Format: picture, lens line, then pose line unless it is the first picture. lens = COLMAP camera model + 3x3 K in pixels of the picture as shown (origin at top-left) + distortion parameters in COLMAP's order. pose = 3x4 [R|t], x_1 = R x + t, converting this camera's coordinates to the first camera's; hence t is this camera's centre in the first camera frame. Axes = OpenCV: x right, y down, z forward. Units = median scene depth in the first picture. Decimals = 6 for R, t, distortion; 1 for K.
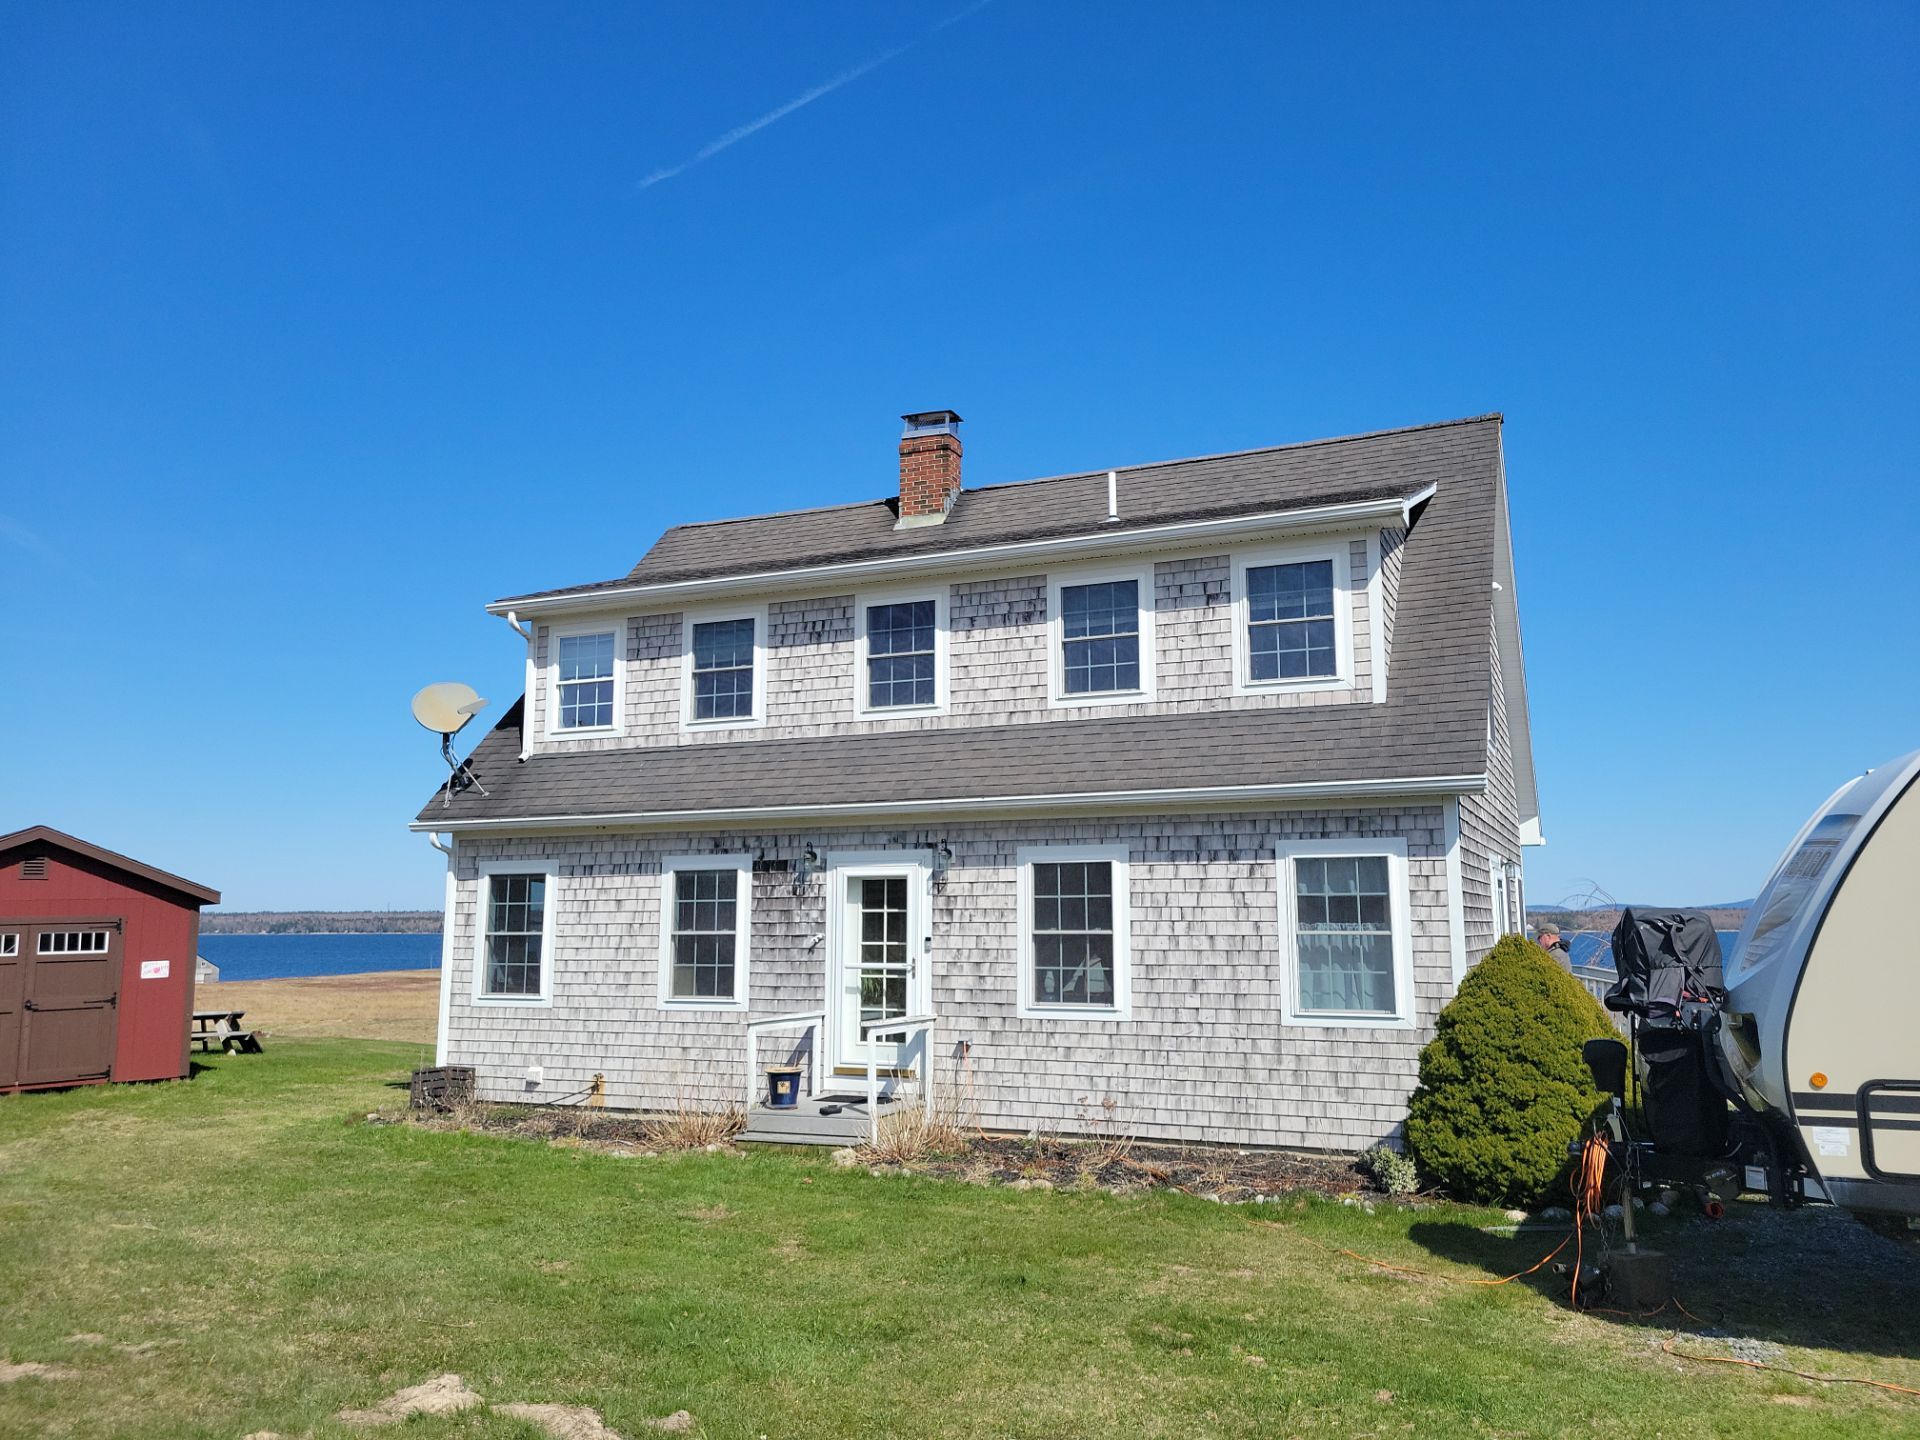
lens RADIAL K [[1451.1, 0, 960.0], [0, 1451.1, 720.0], [0, 0, 1]] dist [0.060149, -0.005856]
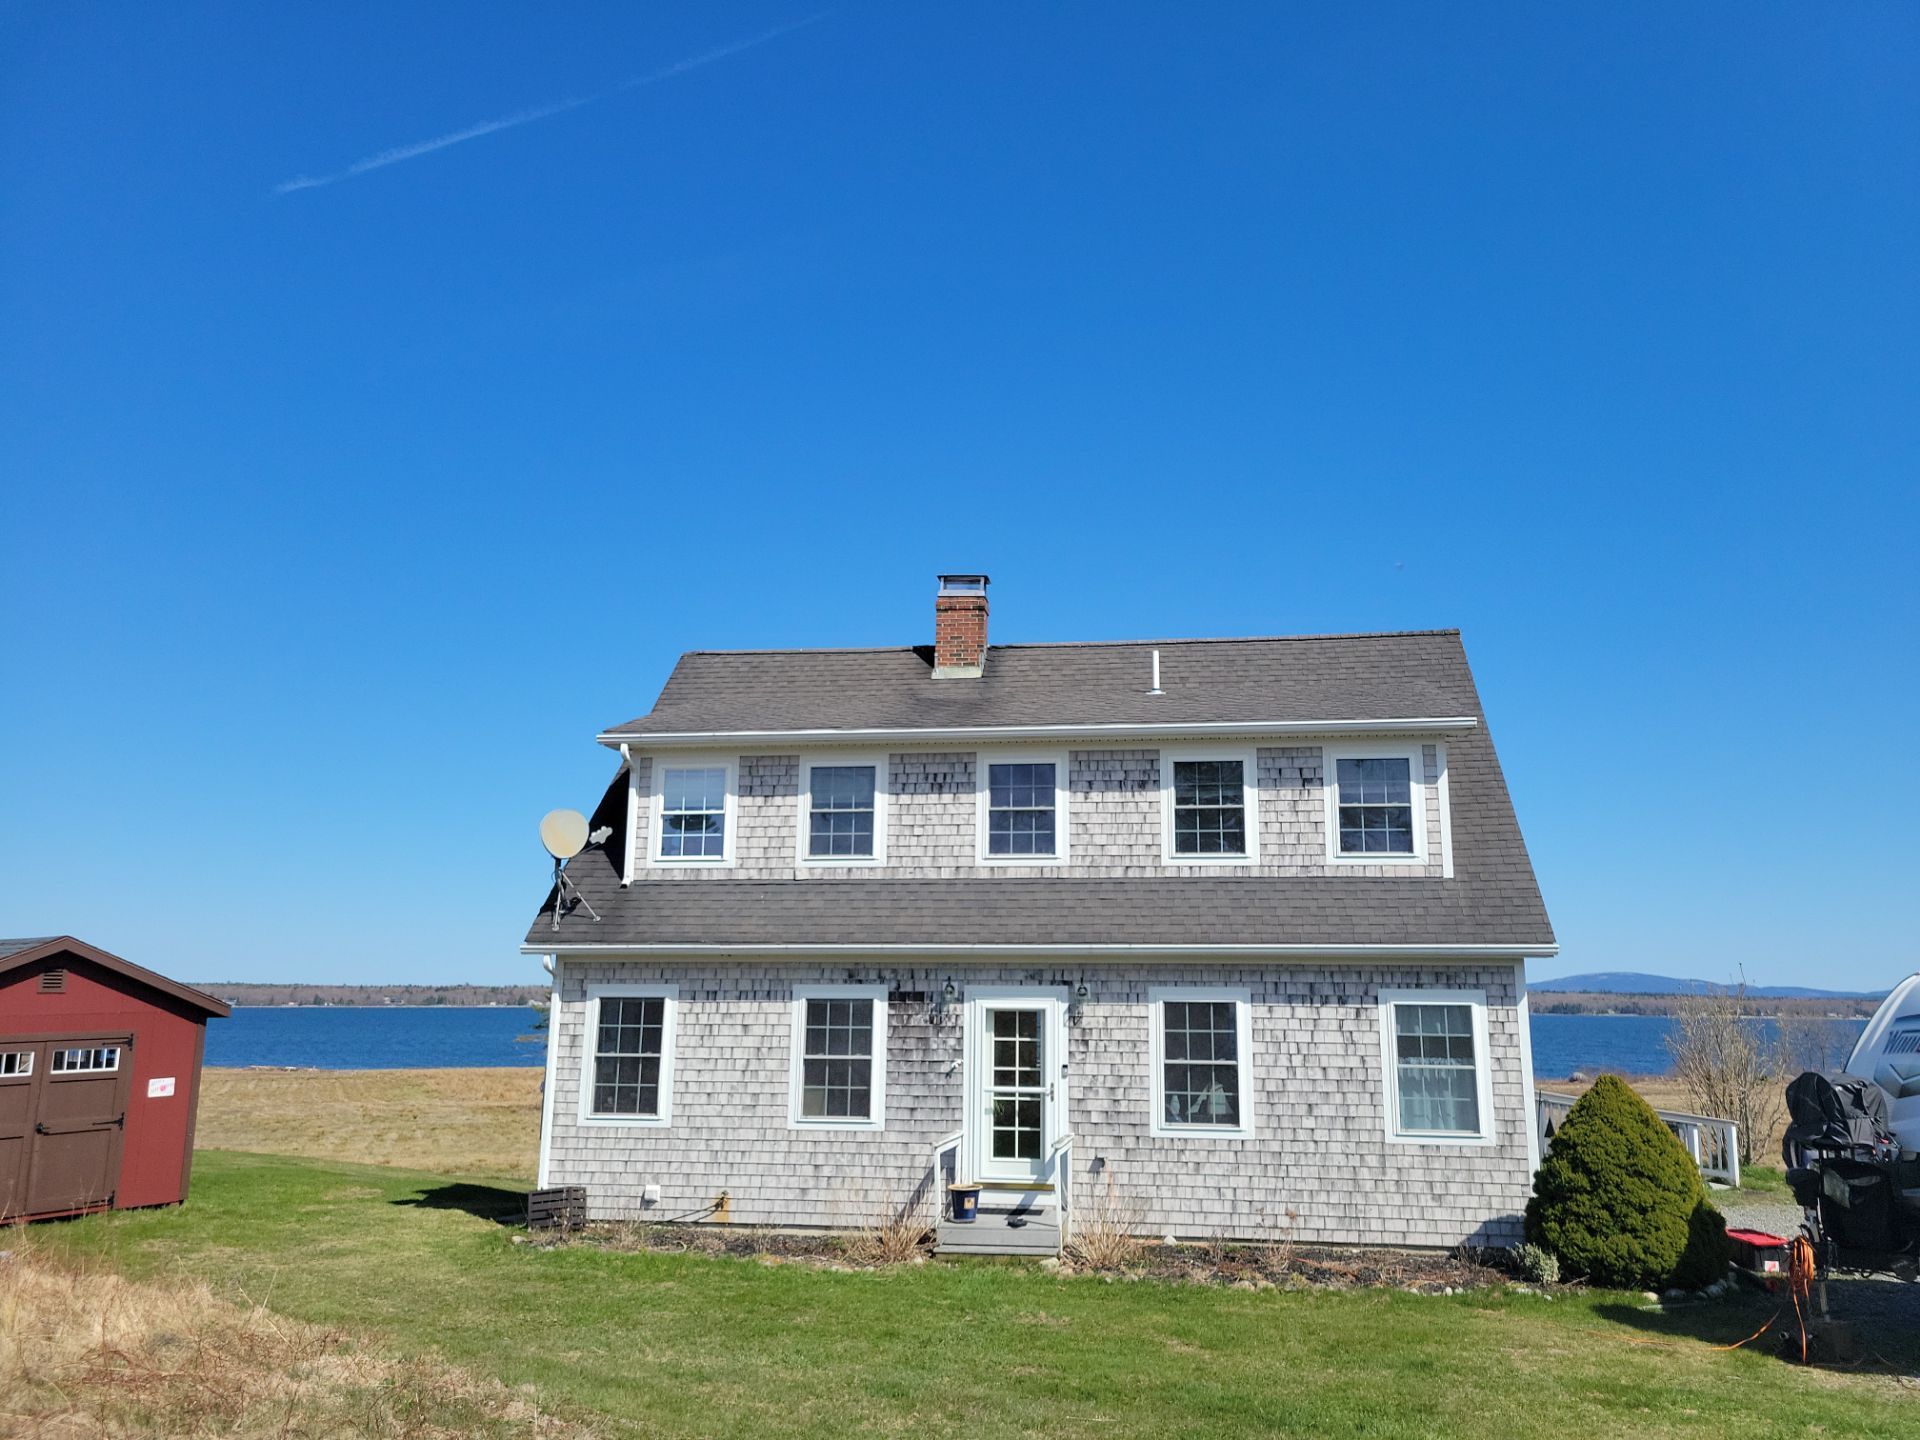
lens RADIAL K [[1468.9, 0, 983.0], [0, 1468.9, 716.8], [0, 0, 1]] dist [0.063075, -0.025723]
pose [[0.963947, 0.060906, 0.259029, -0.386242], [-0.047282, 0.997166, -0.058511, -0.050159], [-0.261859, 0.044155, 0.964096, -0.107350]]
